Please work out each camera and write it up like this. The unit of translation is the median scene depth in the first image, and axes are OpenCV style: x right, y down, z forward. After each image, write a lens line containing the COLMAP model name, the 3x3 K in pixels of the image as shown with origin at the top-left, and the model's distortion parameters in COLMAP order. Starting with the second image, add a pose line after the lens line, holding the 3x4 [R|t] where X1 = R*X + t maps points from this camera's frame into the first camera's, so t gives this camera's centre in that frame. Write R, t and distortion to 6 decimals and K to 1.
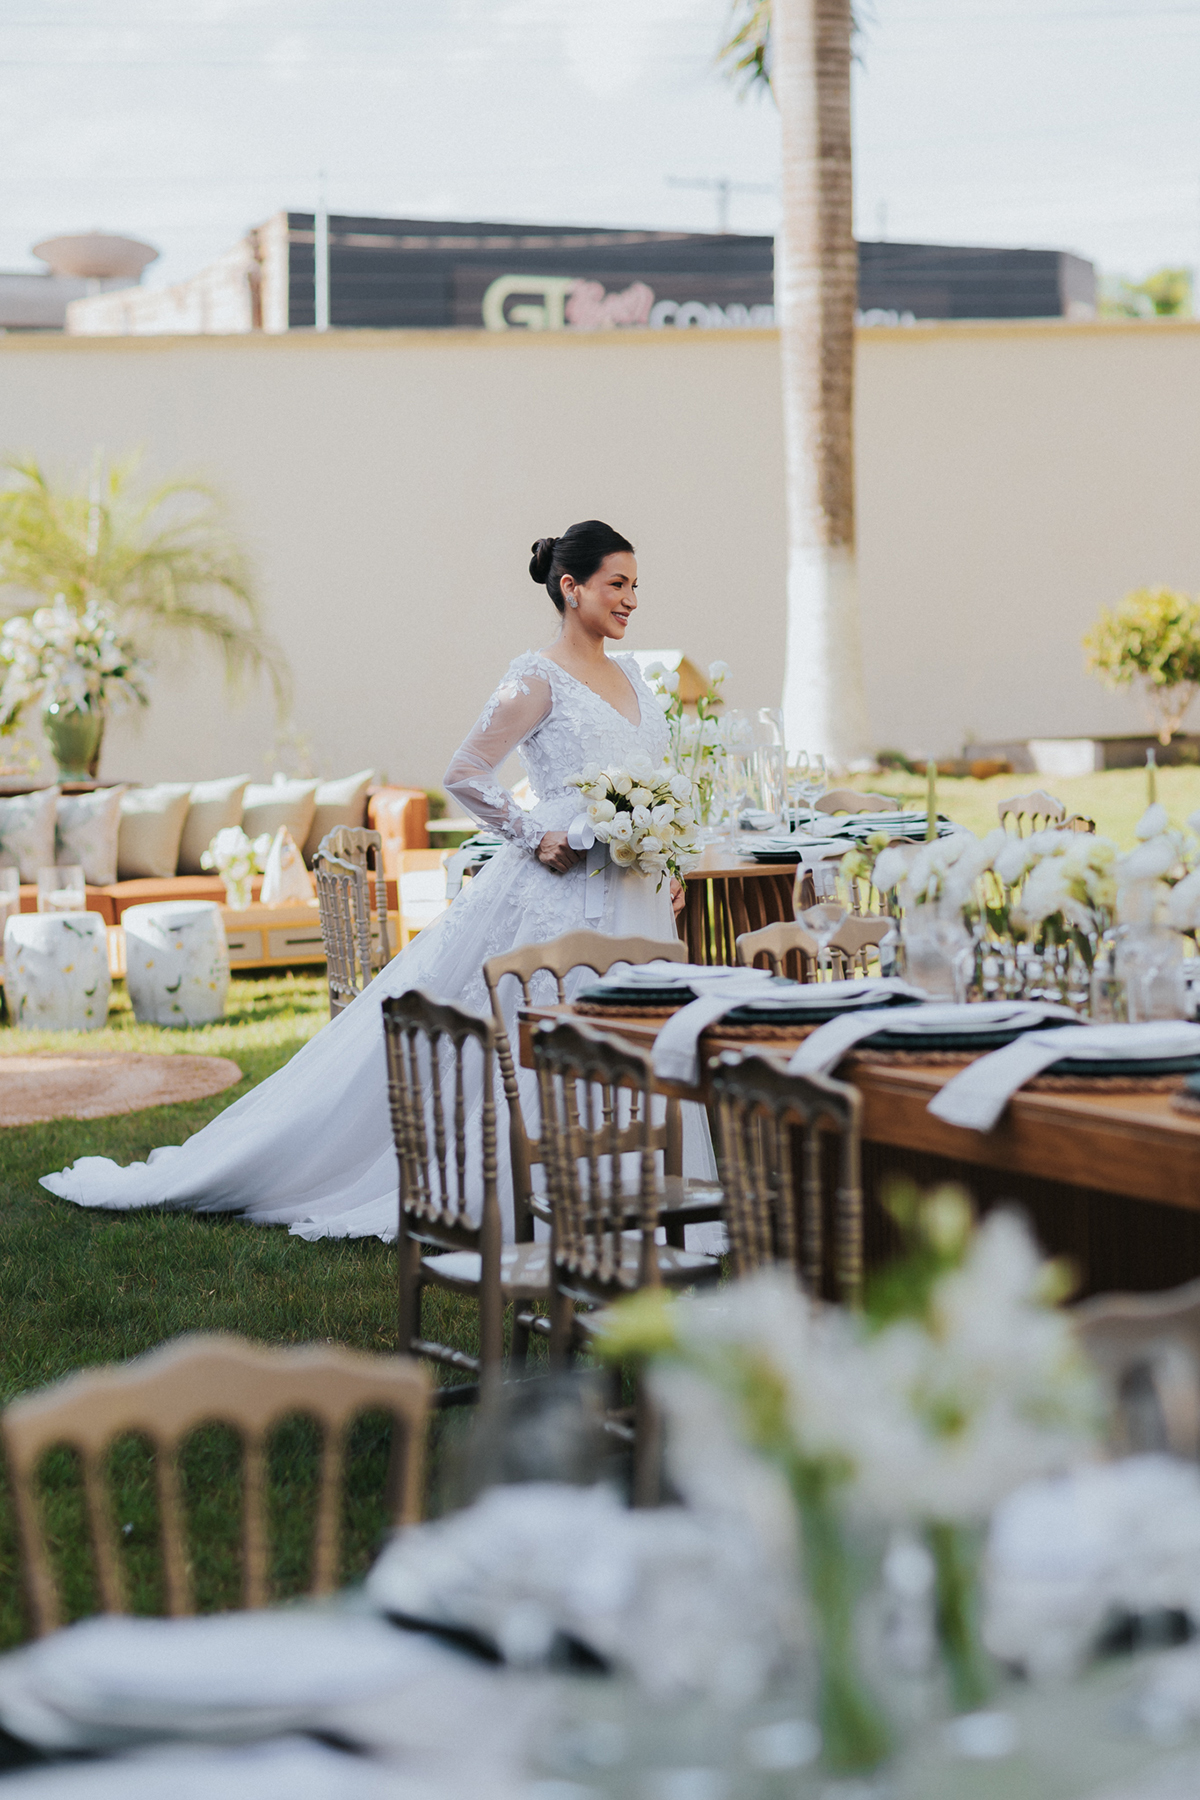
lens RADIAL K [[4418.3, 0, 602.6], [0, 4418.3, 900.0], [0, 0, 1]] dist [0.057408, -0.296963]
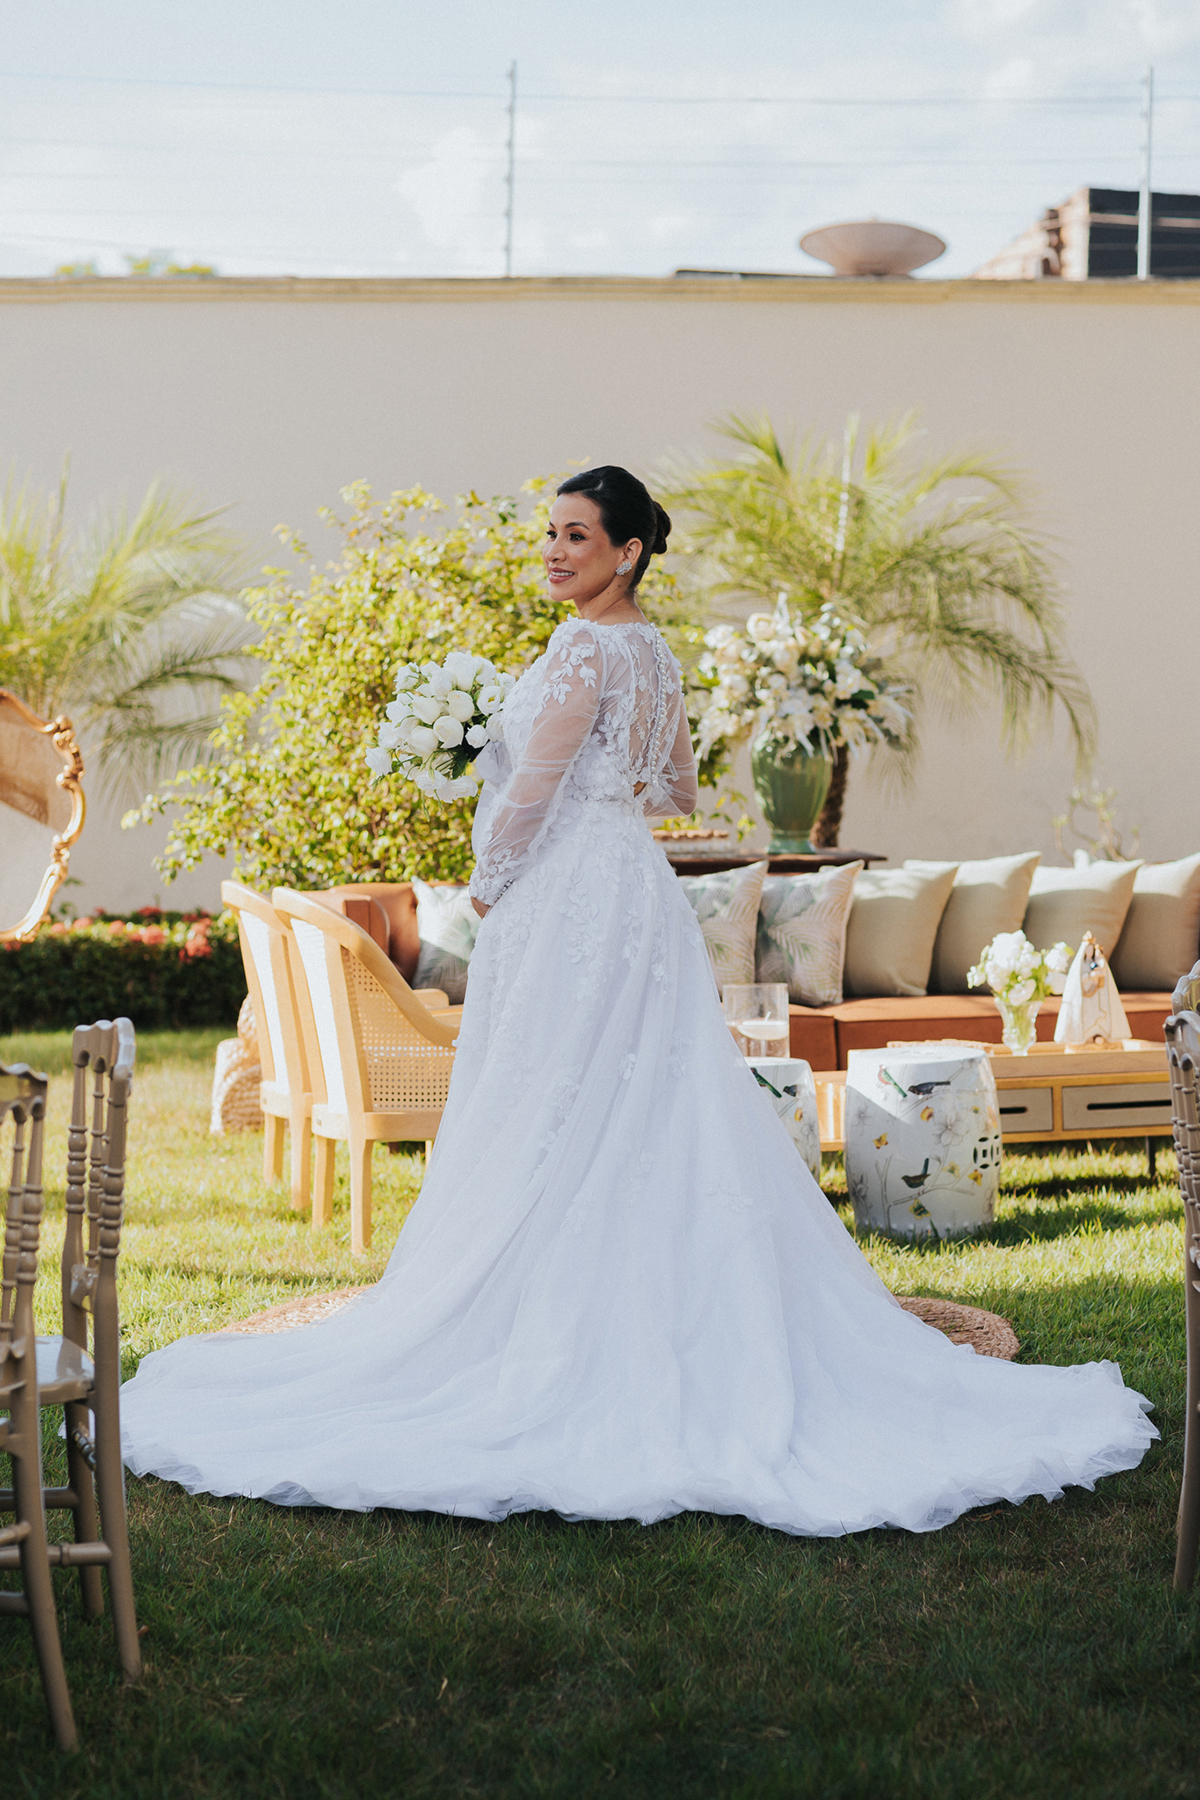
lens RADIAL K [[4418.3, 0, 602.6], [0, 4418.3, 900.0], [0, 0, 1]] dist [0.057408, -0.296963]
pose [[0.984466, 0.025679, -0.173688, -0.026391], [-0.027691, 0.999574, -0.009173, -0.012110], [0.173378, 0.013840, 0.984758, 0.303221]]
